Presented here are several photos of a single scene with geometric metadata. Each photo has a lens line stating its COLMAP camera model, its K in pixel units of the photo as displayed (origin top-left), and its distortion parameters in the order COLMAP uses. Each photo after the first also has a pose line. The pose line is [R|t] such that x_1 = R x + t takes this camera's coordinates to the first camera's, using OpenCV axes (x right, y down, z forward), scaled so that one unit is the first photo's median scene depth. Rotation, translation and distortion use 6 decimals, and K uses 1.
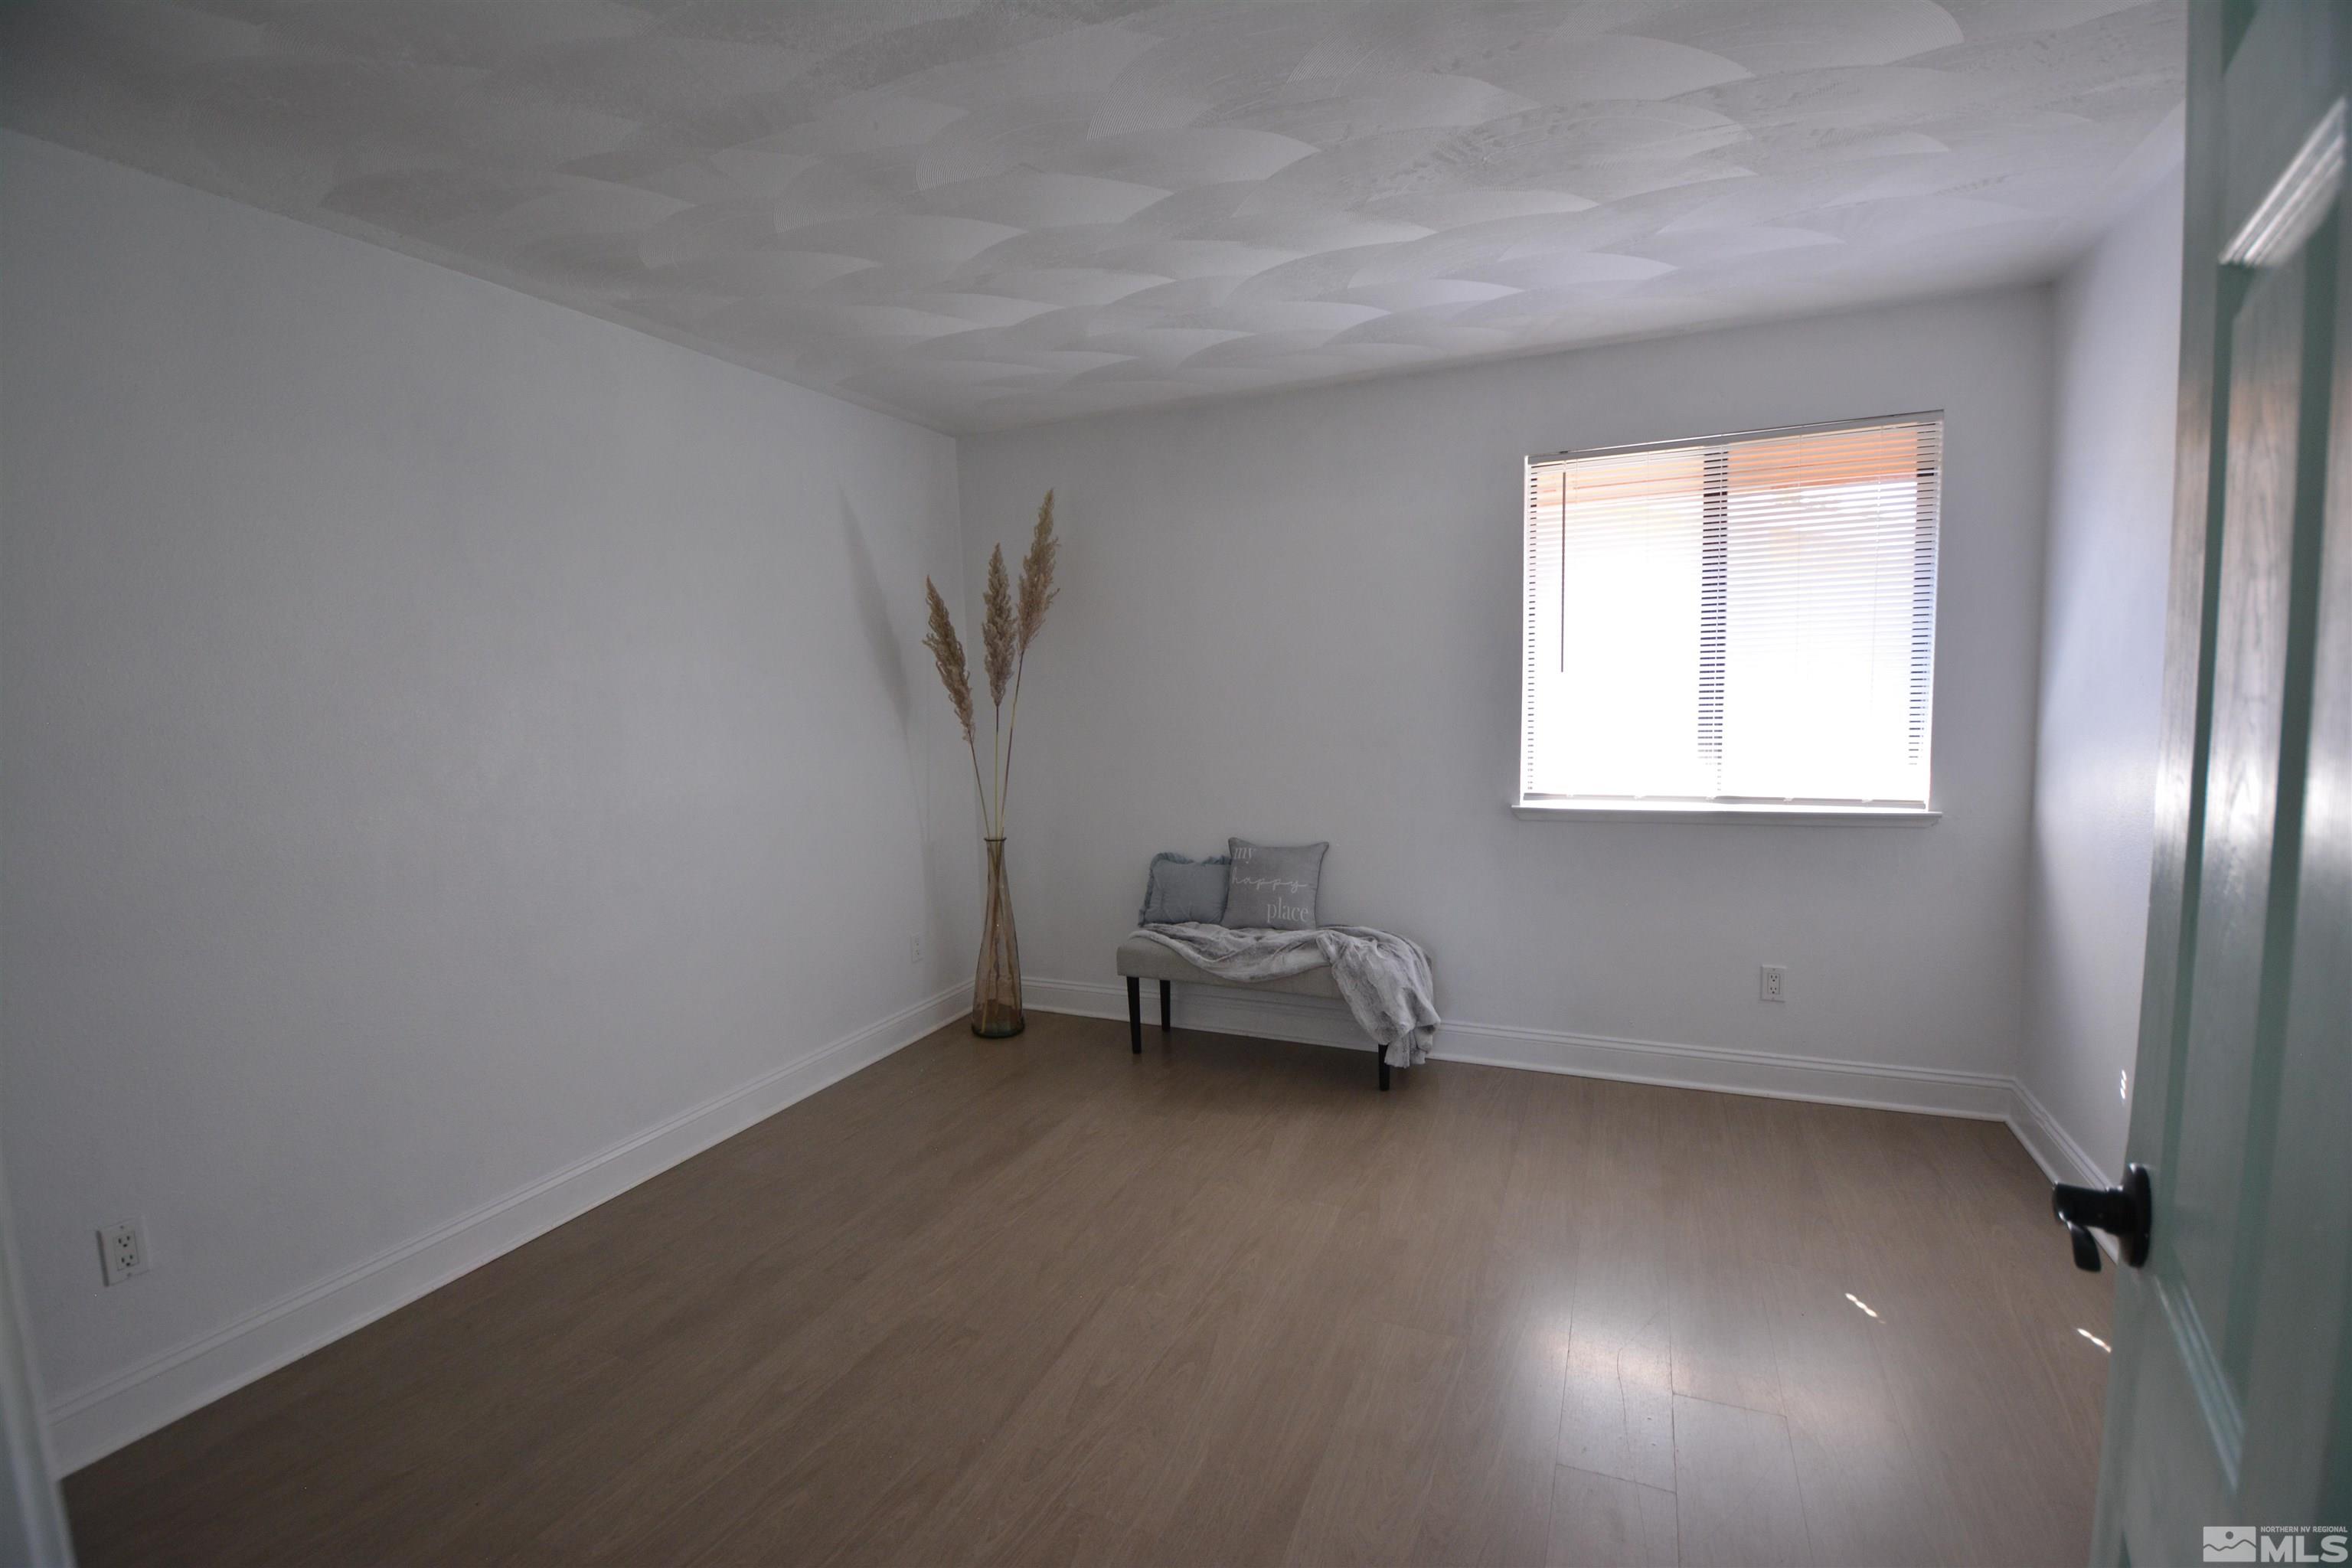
lens RADIAL K [[1040.2, 0, 1167.8], [0, 1040.2, 790.8], [0, 0, 1]] dist [-0.004508, -0.013404]
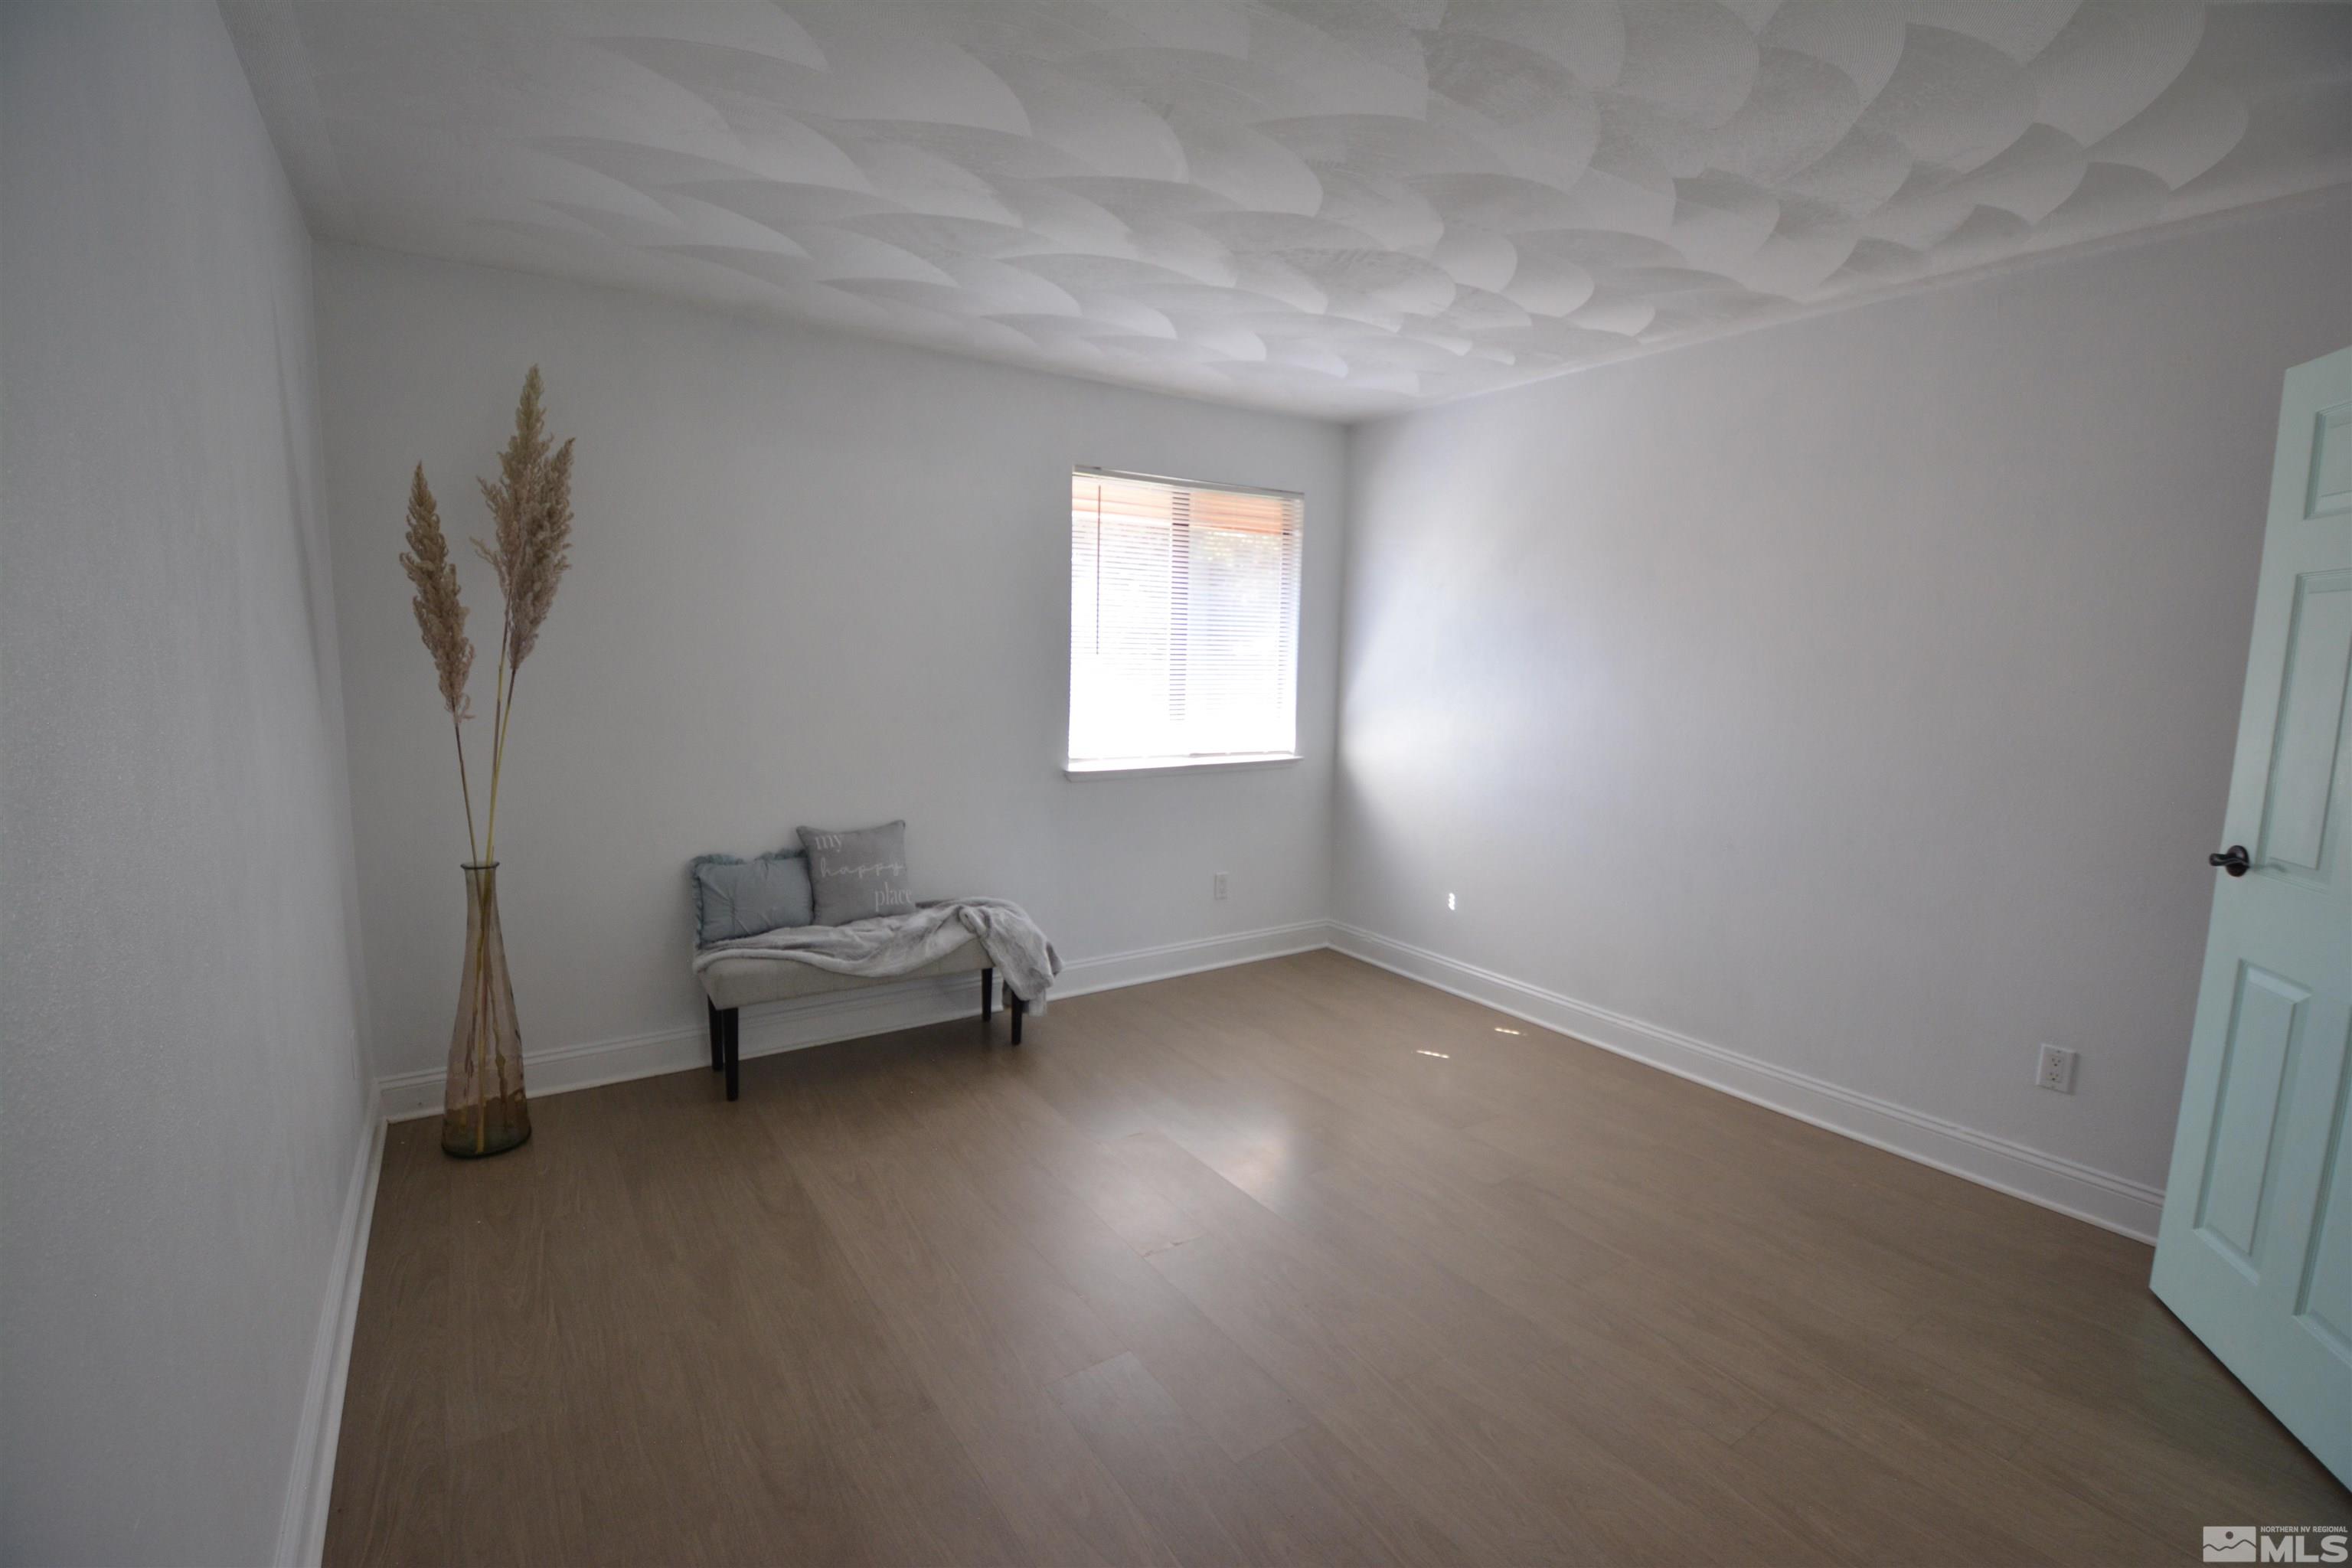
lens RADIAL K [[1040.2, 0, 1161.7], [0, 1040.2, 787.0], [0, 0, 1]] dist [-0.004508, -0.013404]
pose [[0.532341, -0.071031, 0.843544, -0.547671], [0.050340, 0.997366, 0.052215, -0.020361], [-0.845032, 0.014668, 0.534515, 0.282431]]
